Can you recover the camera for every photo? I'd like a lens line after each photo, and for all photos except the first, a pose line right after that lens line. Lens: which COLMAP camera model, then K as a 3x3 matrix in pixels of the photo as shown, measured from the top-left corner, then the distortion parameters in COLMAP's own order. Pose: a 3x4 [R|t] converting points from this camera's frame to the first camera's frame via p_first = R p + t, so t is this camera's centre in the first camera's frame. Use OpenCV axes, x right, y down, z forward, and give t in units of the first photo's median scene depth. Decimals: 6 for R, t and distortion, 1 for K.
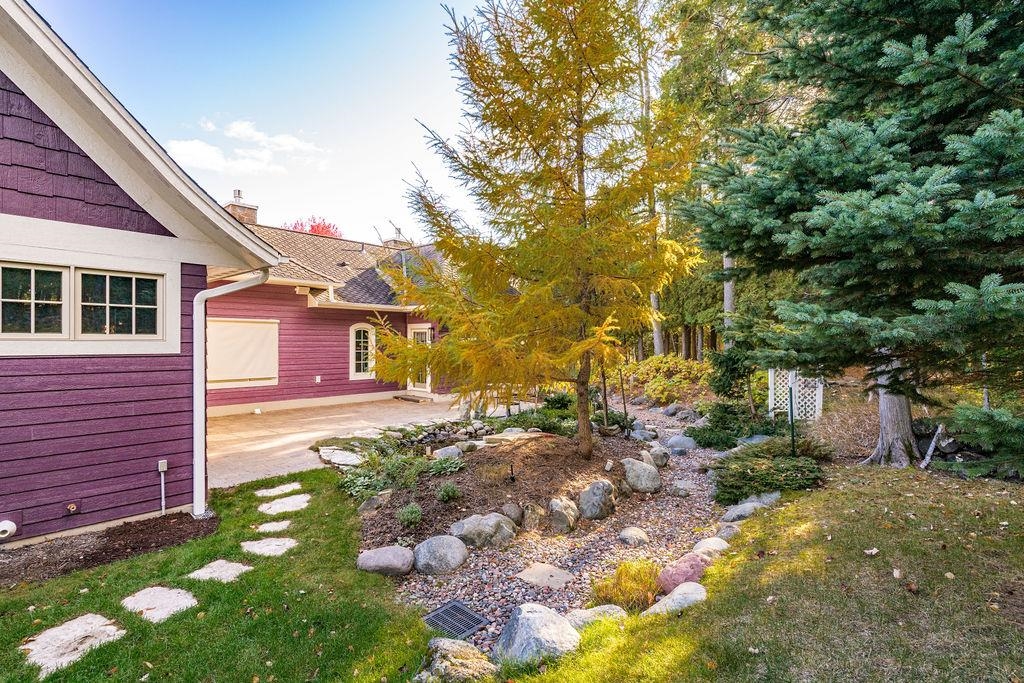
lens RADIAL K [[487.8, 0, 512.0], [0, 487.8, 341.5], [0, 0, 1]] dist [-0.000356, -0.000116]
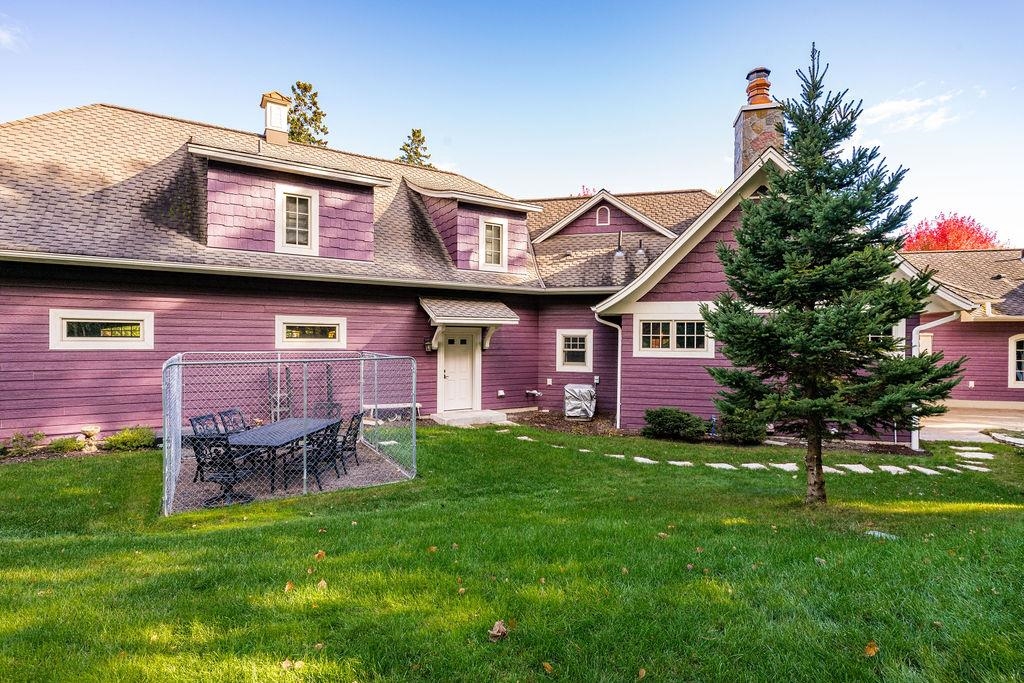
lens RADIAL K [[487.8, 0, 512.0], [0, 487.8, 341.5], [0, 0, 1]] dist [-0.000356, -0.000116]
pose [[0.466763, 0.004029, -0.884373, 0.172194], [-0.006073, 0.999981, 0.001350, -0.027442], [0.884361, 0.004740, 0.466779, -0.767380]]
